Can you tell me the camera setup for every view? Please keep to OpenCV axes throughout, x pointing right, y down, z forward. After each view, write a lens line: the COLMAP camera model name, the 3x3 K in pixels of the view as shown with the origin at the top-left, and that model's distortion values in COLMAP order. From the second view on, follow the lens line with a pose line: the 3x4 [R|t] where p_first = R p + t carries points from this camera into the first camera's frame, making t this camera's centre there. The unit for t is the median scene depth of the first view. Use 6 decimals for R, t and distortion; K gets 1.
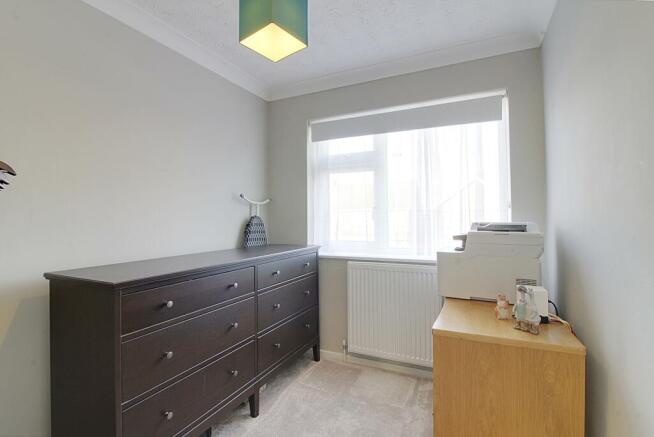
lens RADIAL K [[309.9, 0, 327.2], [0, 309.9, 215.9], [0, 0, 1]] dist [-0.006036, -0.002585]
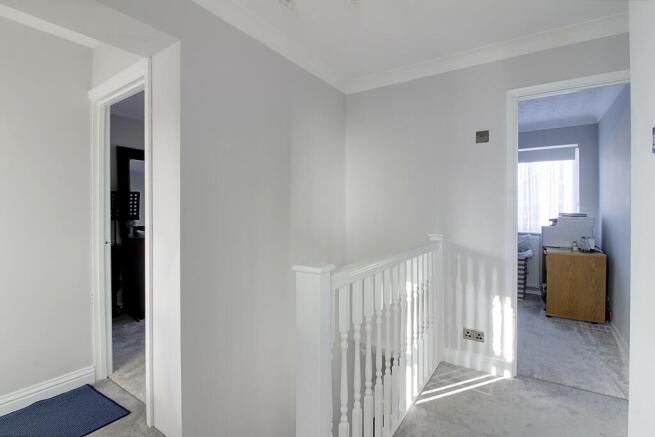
lens RADIAL K [[310.3, 0, 326.4], [0, 310.3, 219.3], [0, 0, 1]] dist [-0.006036, -0.002585]
pose [[0.989499, 0.002542, -0.144514, -0.776507], [0.002024, 0.999504, 0.031441, -0.003978], [0.144522, -0.031403, 0.989003, -1.281460]]
